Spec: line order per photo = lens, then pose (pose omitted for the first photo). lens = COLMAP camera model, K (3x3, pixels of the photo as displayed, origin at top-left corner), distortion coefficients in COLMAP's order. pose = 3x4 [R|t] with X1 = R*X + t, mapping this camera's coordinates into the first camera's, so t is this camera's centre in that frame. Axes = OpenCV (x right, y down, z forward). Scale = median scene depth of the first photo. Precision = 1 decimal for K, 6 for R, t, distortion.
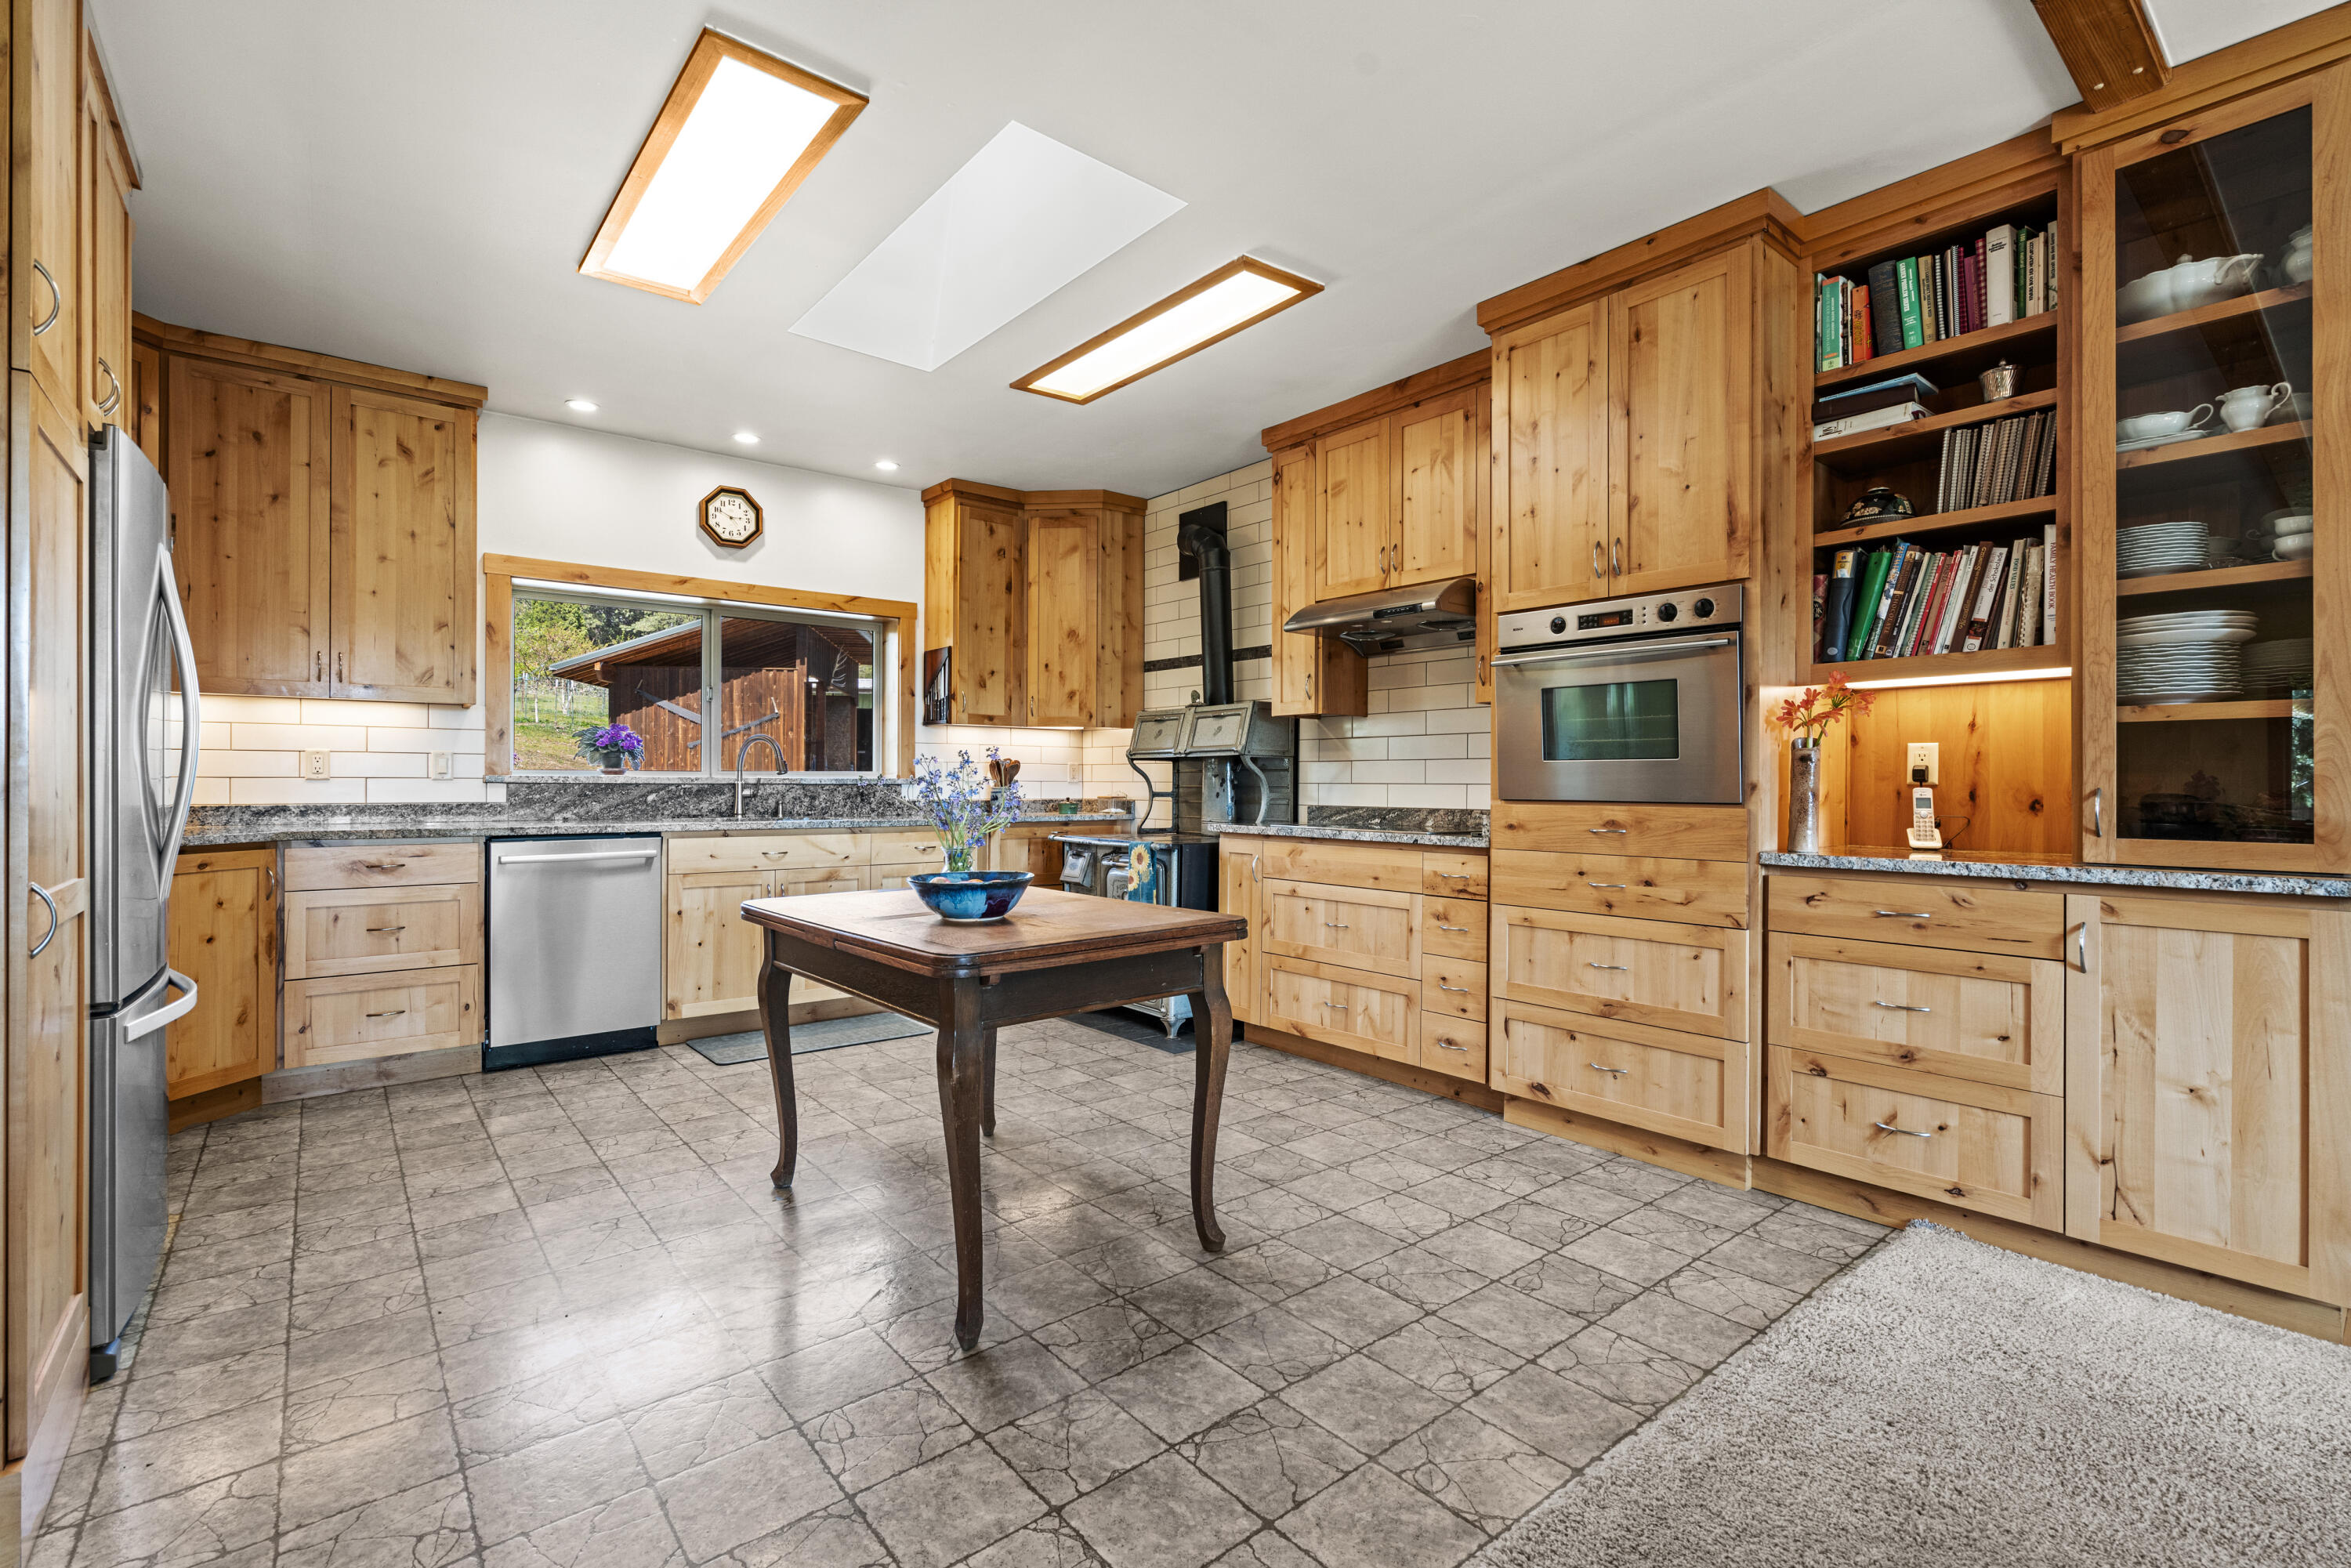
lens RADIAL K [[1059.0, 0, 1182.7], [0, 1059.0, 778.1], [0, 0, 1]] dist [0.000808, 0.003433]
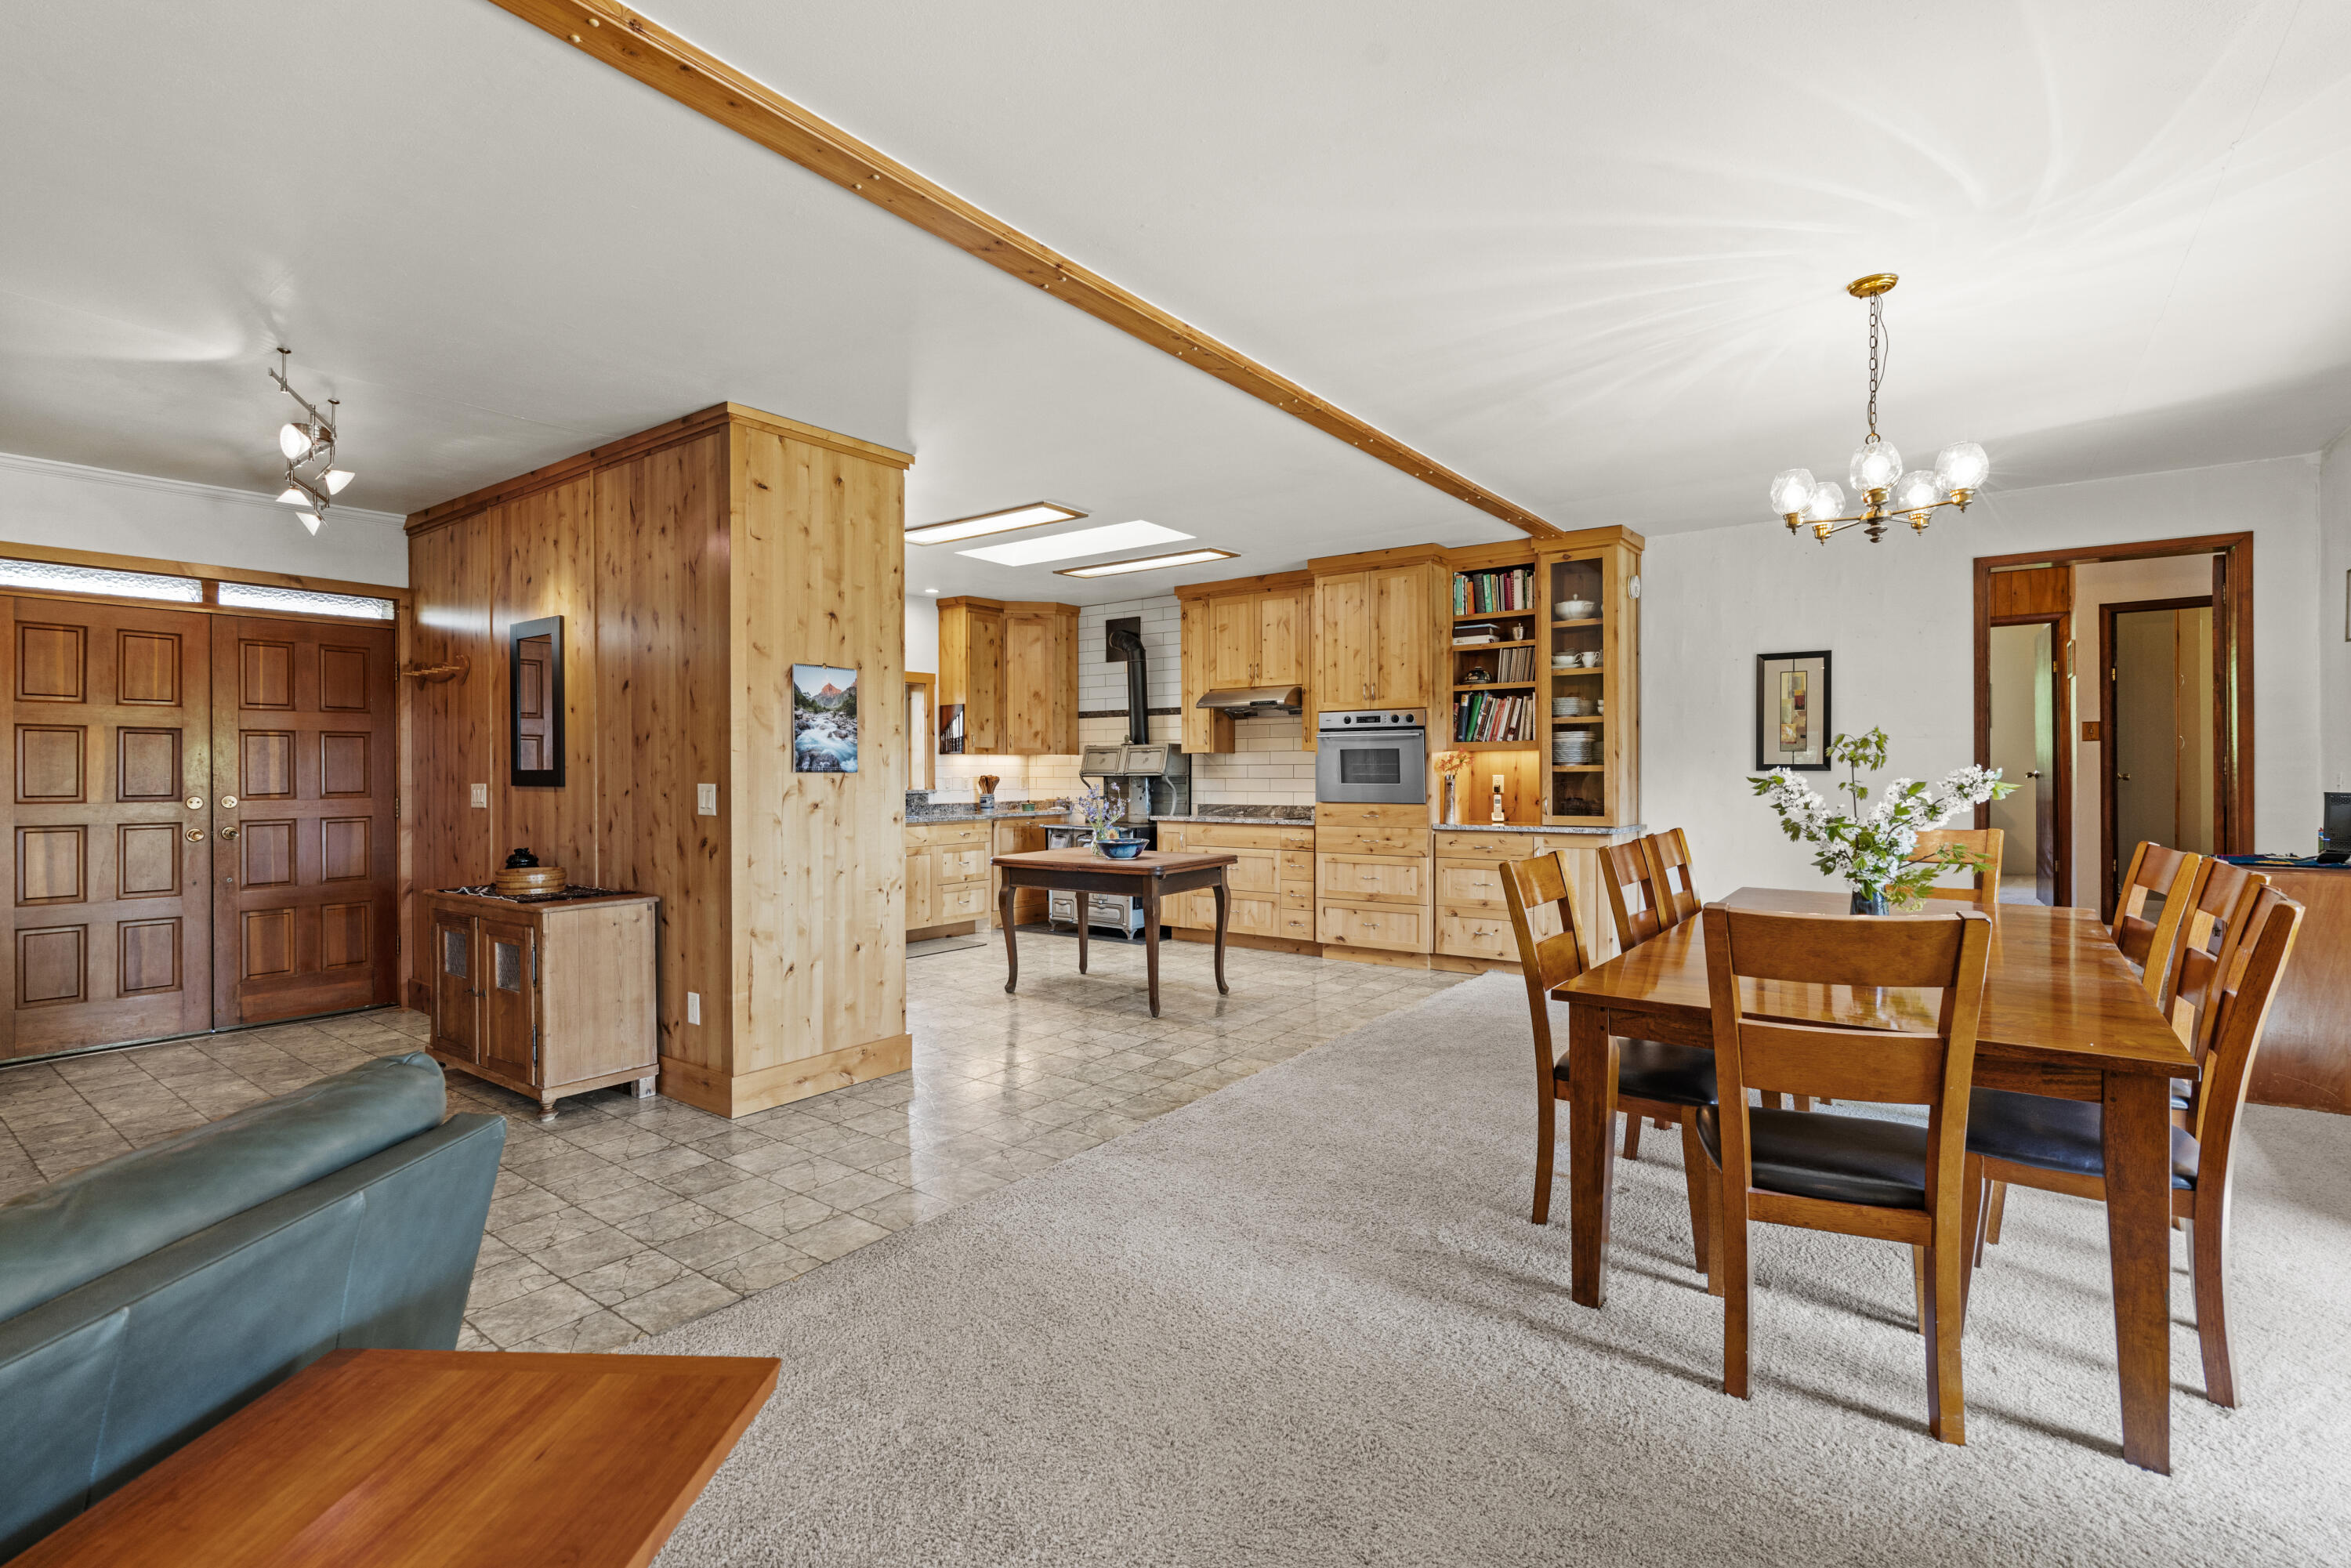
lens RADIAL K [[1059.0, 0, 1180.8], [0, 1059.0, 768.7], [0, 0, 1]] dist [0.000808, 0.003433]
pose [[0.971672, -0.007204, 0.236224, -0.400723], [0.006846, 0.999974, 0.002336, -0.045065], [-0.236235, -0.000653, 0.971696, -0.837108]]
